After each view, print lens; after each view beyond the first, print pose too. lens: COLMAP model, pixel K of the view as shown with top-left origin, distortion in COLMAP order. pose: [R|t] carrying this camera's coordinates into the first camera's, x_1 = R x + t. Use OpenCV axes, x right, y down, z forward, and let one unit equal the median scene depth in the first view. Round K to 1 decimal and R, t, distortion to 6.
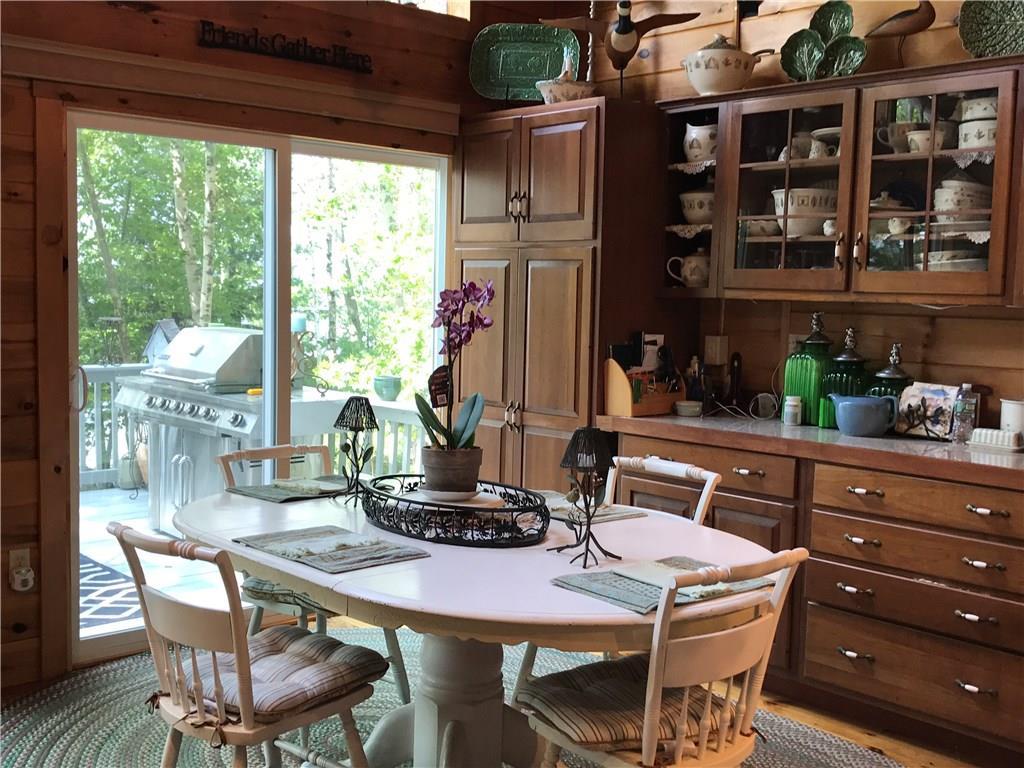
lens RADIAL K [[1178.0, 0, 511.0], [0, 1178.0, 381.0], [0, 0, 1]] dist [0.048001, 0.000000]
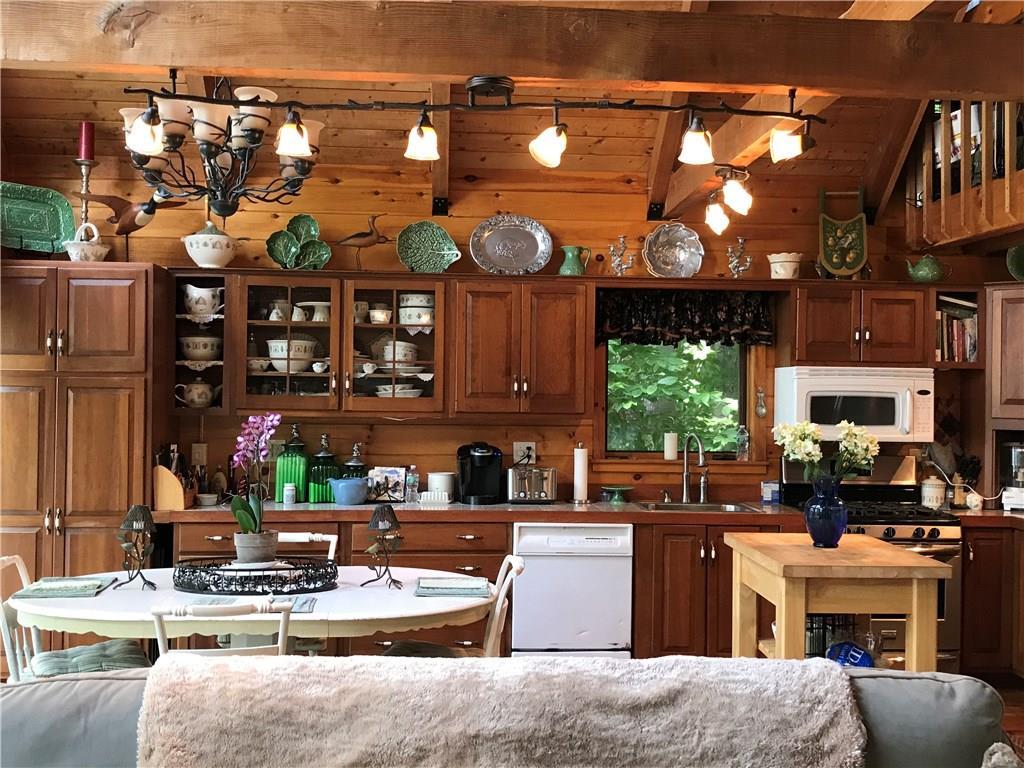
lens RADIAL K [[1178.0, 0, 512.4], [0, 1178.0, 379.1], [0, 0, 1]] dist [0.048001, 0.000000]
pose [[0.609677, -0.006687, 0.792622, -0.727337], [0.066168, 0.996904, -0.042485, -0.034008], [-0.789884, 0.078348, 0.608231, -0.091067]]
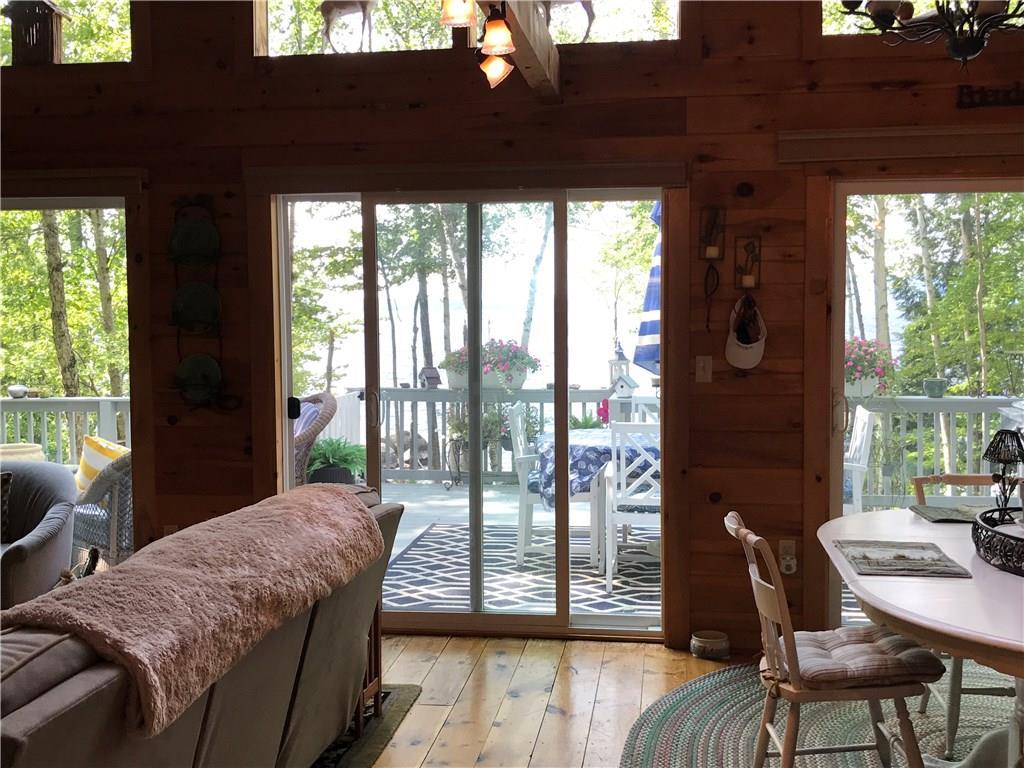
lens RADIAL K [[1178.0, 0, 514.9], [0, 1178.0, 385.4], [0, 0, 1]] dist [0.048001, 0.000000]
pose [[0.652807, 0.027843, -0.757013, 0.347994], [-0.043464, 0.999055, -0.000735, -0.006978], [0.756277, 0.033383, 0.653400, -0.029369]]
